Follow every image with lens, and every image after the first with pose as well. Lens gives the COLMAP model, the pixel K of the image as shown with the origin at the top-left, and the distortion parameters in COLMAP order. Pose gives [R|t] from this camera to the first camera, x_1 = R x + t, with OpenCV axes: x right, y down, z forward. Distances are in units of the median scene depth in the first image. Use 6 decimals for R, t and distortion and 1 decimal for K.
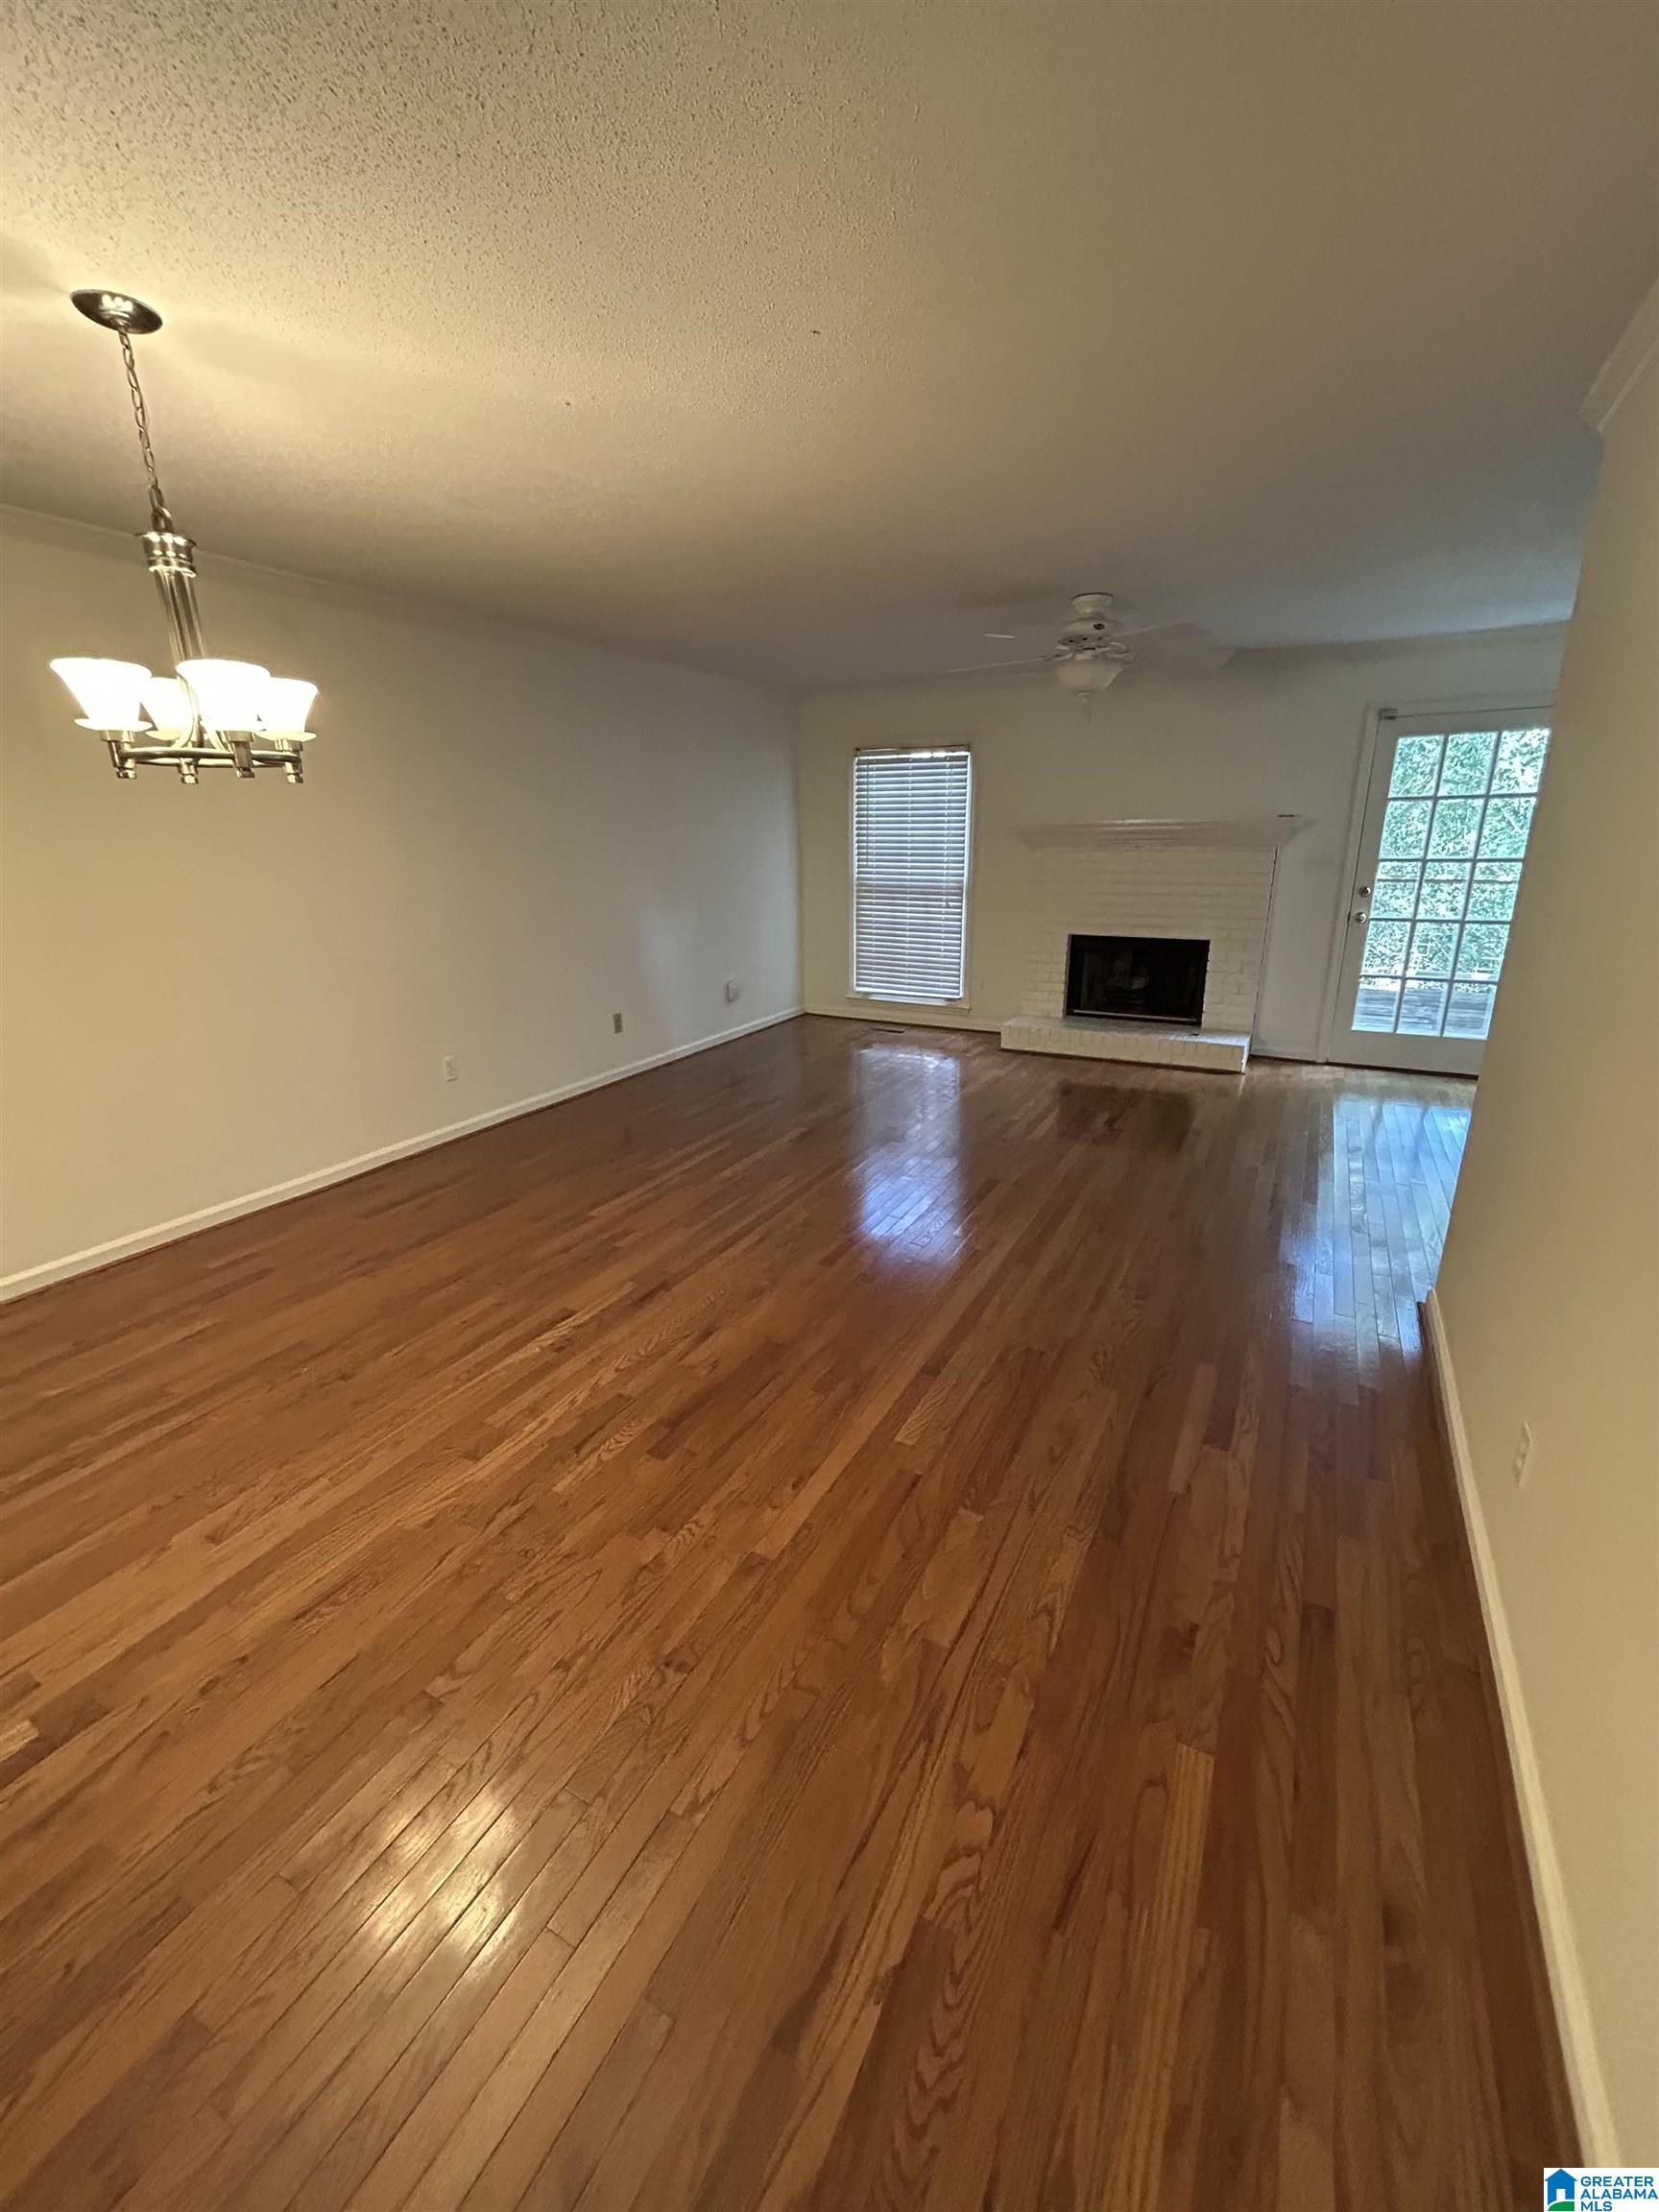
lens RADIAL K [[886.4, 0, 825.5], [0, 886.4, 1105.0], [0, 0, 1]] dist [-0.003182, -0.000403]
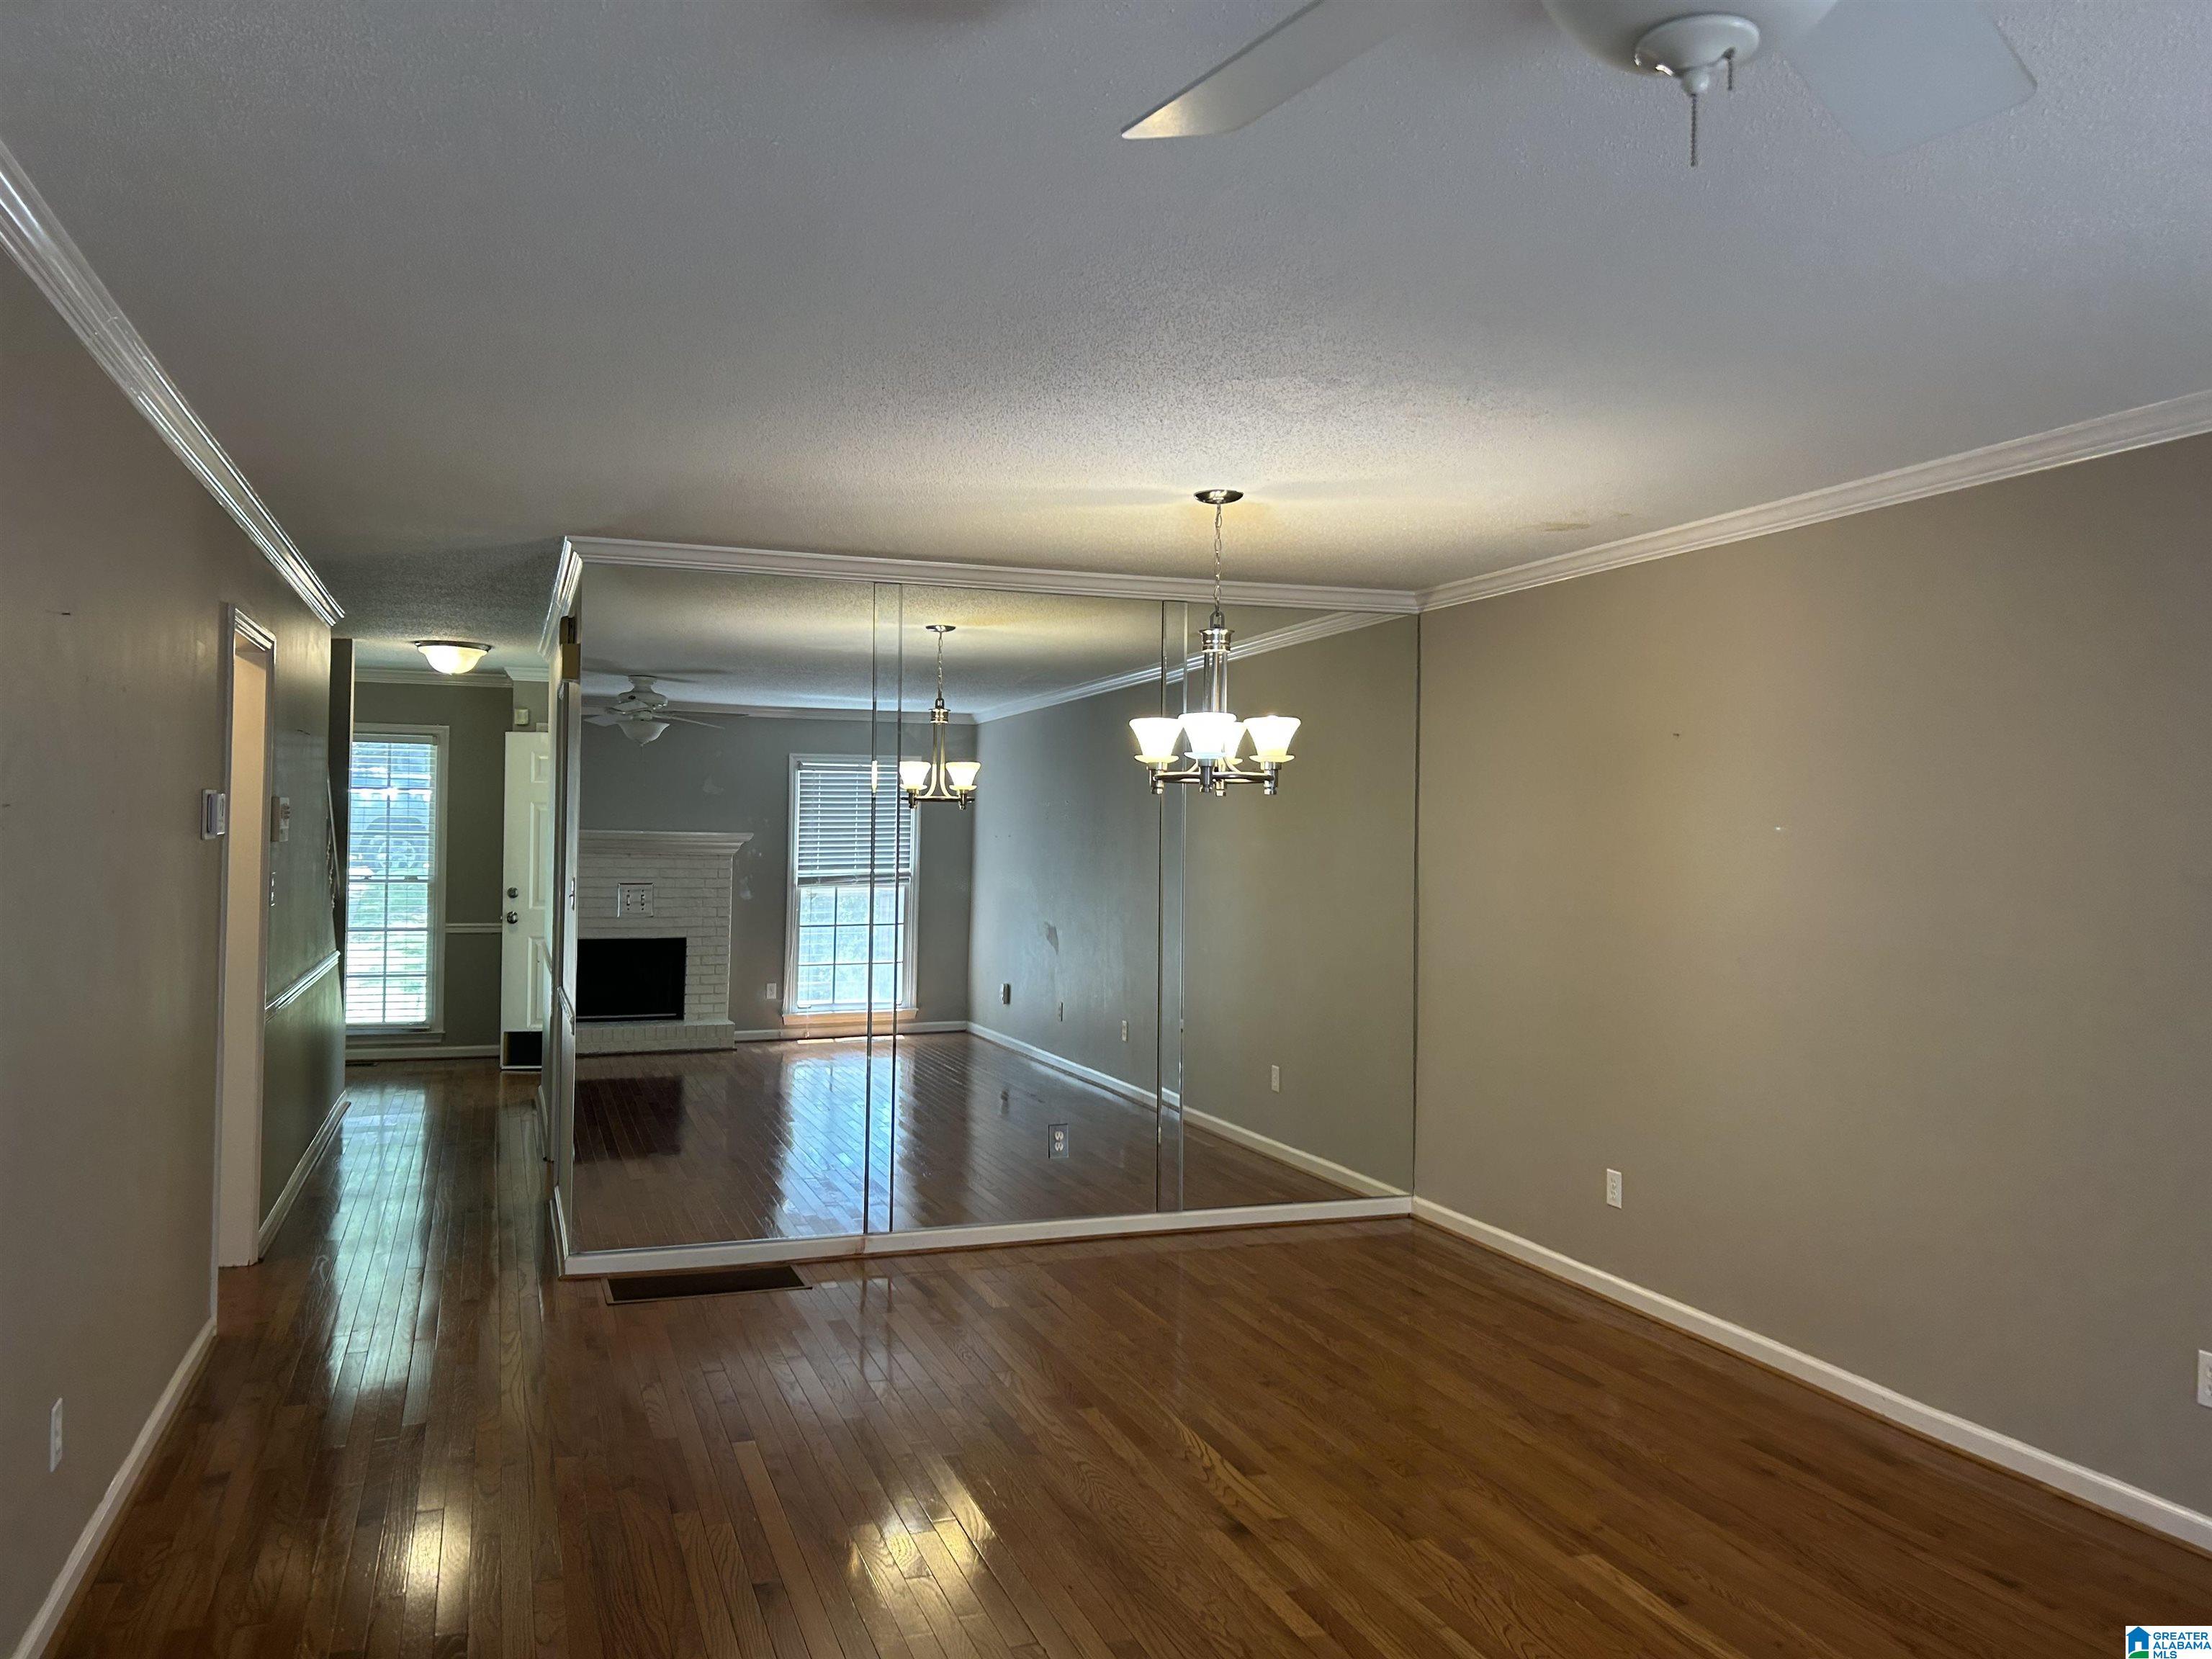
lens RADIAL K [[1659.5, 0, 1102.2], [0, 1659.5, 823.6], [0, 0, 1]] dist [0.050622, -0.011753]
pose [[-0.659423, 0.001438, -0.751771, 0.654511], [-0.223407, 0.954447, 0.197789, -0.412542], [0.717810, 0.298377, -0.629062, 1.283756]]
